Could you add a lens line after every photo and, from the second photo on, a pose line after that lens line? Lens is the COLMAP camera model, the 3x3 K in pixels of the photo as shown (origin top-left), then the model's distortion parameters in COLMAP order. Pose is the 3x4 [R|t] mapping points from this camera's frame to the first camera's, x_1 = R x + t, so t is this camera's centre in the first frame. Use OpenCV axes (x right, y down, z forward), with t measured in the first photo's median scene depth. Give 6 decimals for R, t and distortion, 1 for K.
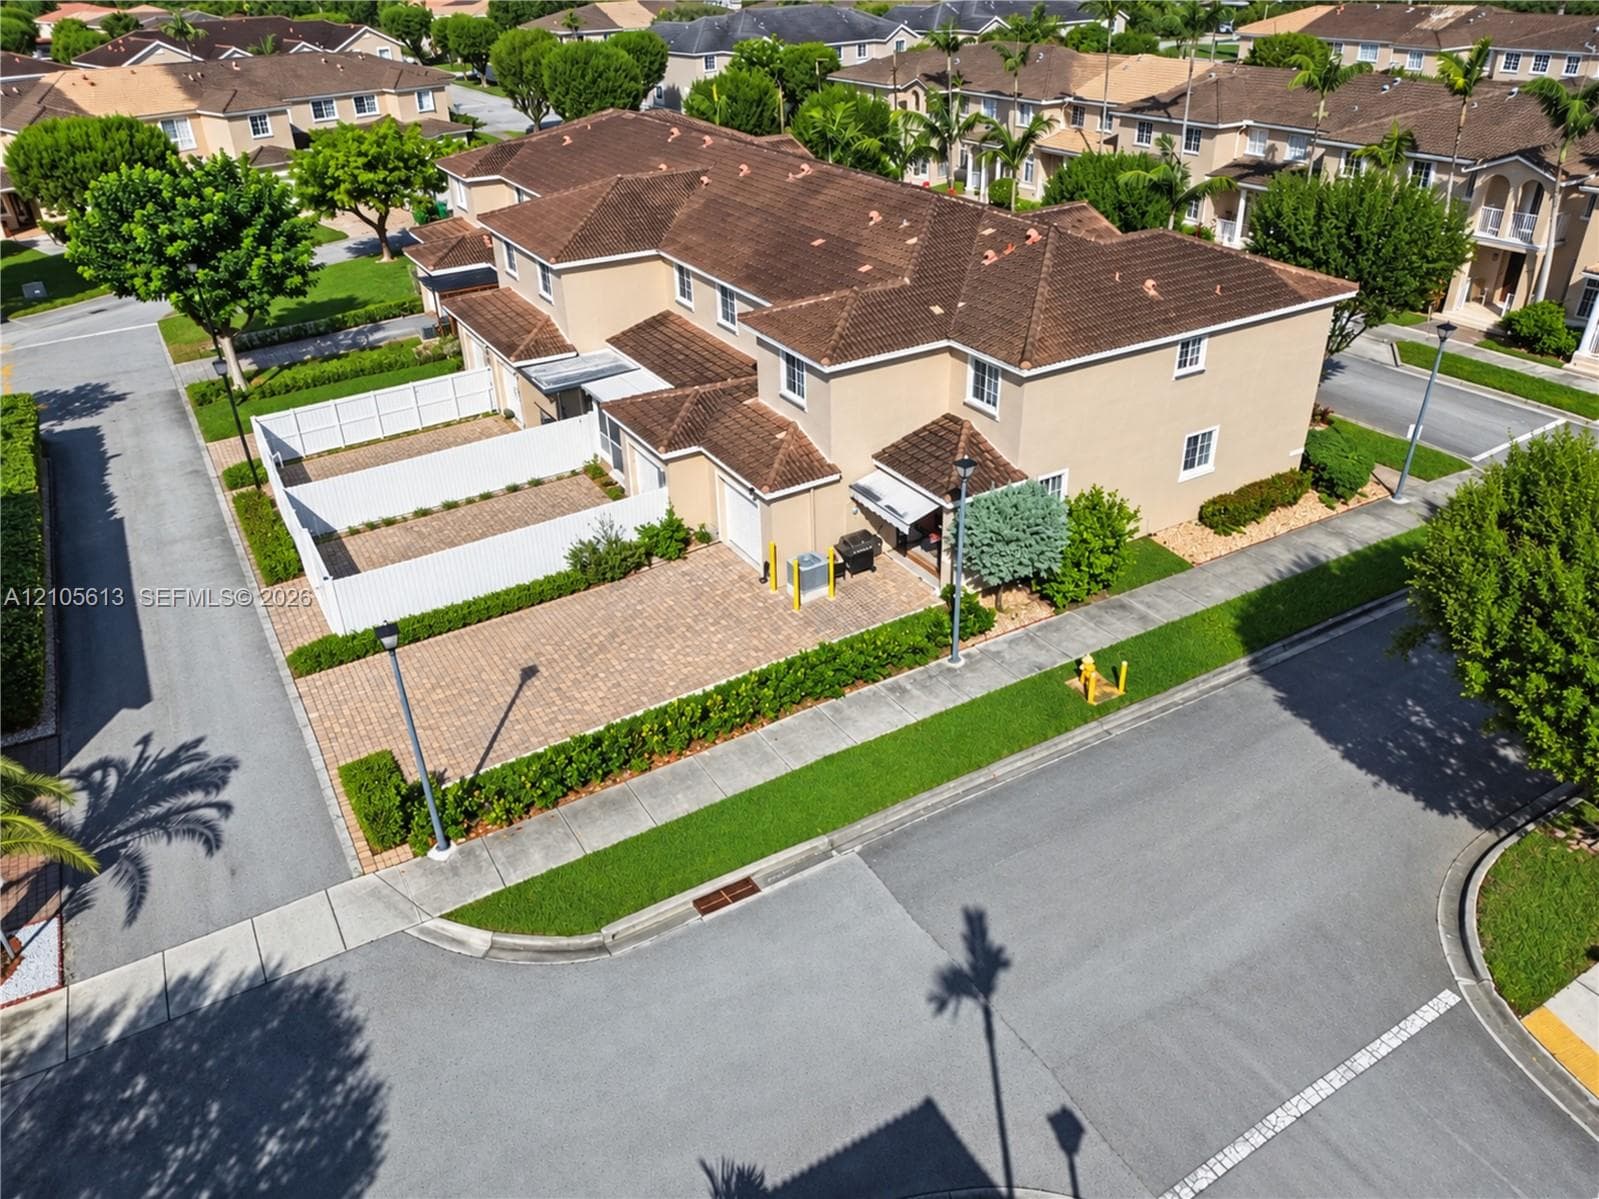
lens RADIAL K [[1128.5, 0, 799.5], [0, 1128.5, 599.5], [0, 0, 1]] dist [0.042349, -0.002416]
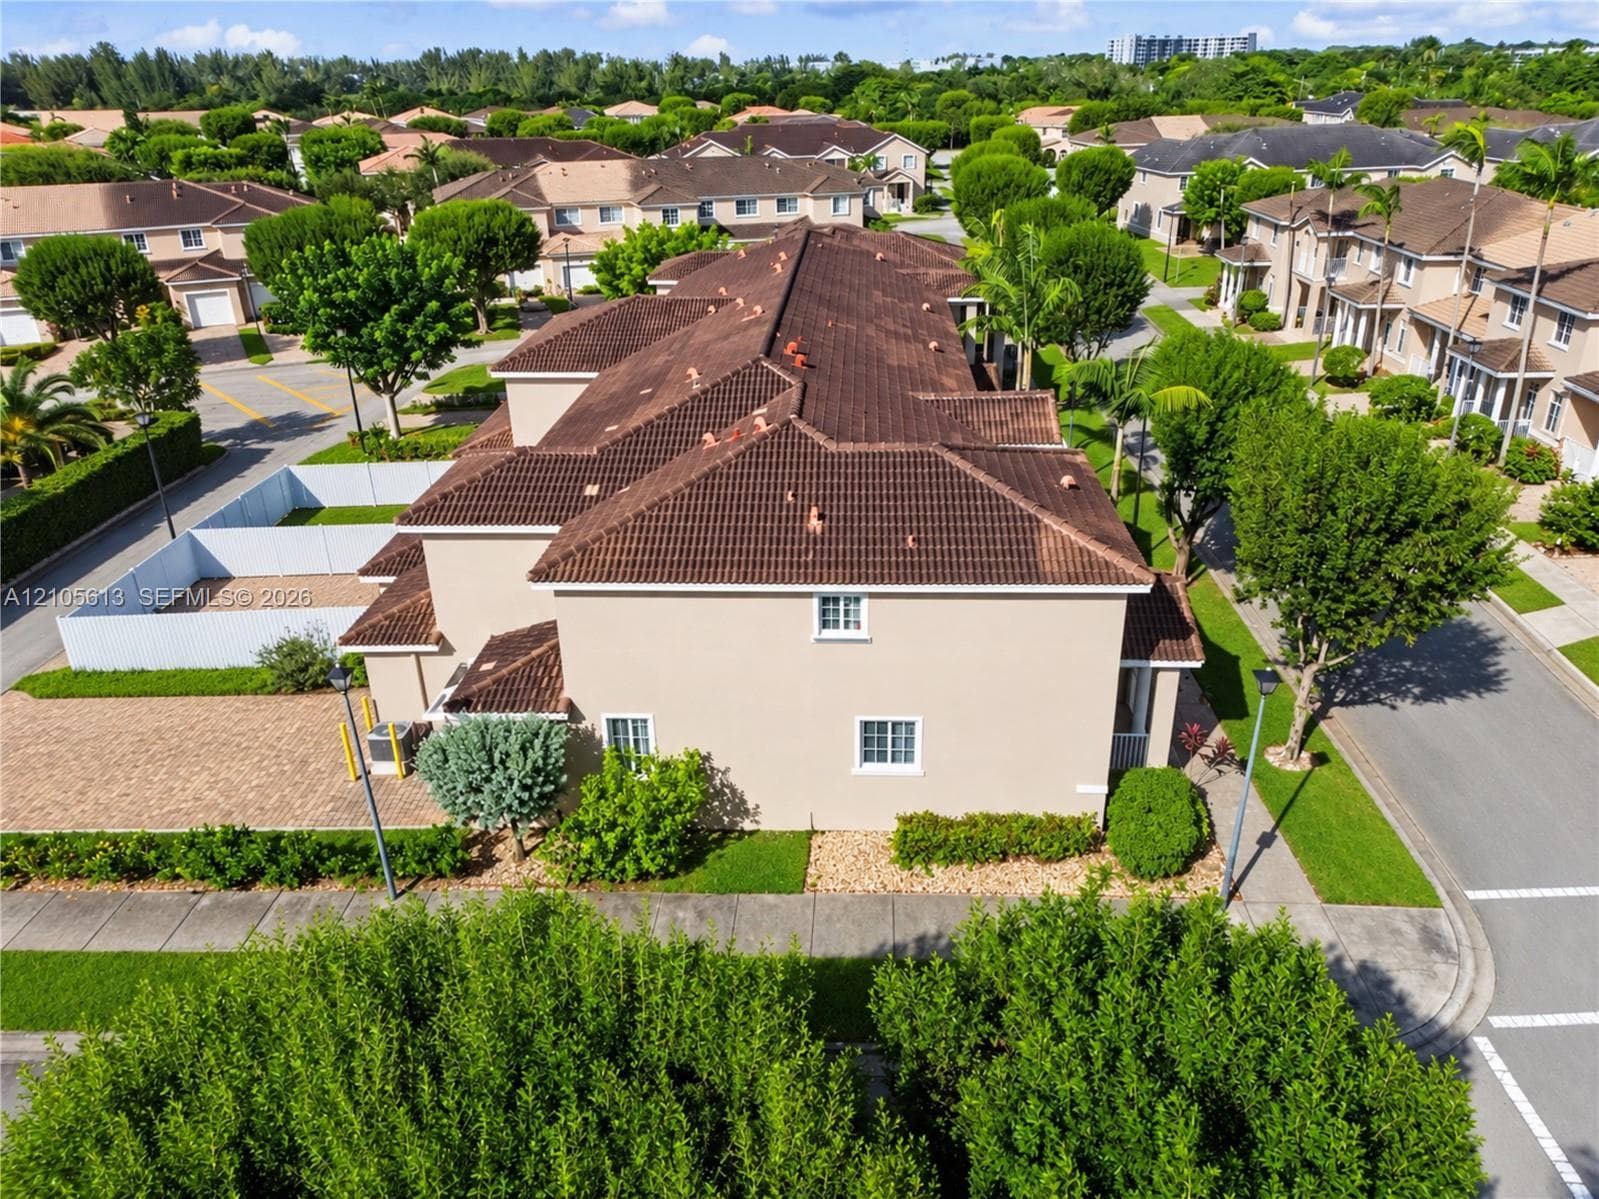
lens RADIAL K [[1128.5, 0, 799.5], [0, 1128.5, 599.5], [0, 0, 1]] dist [0.042349, -0.002416]
pose [[0.833567, 0.241518, -0.496825, 0.646306], [-0.277185, 0.960814, 0.002016, -0.206365], [0.477844, 0.136032, 0.867848, 0.324377]]
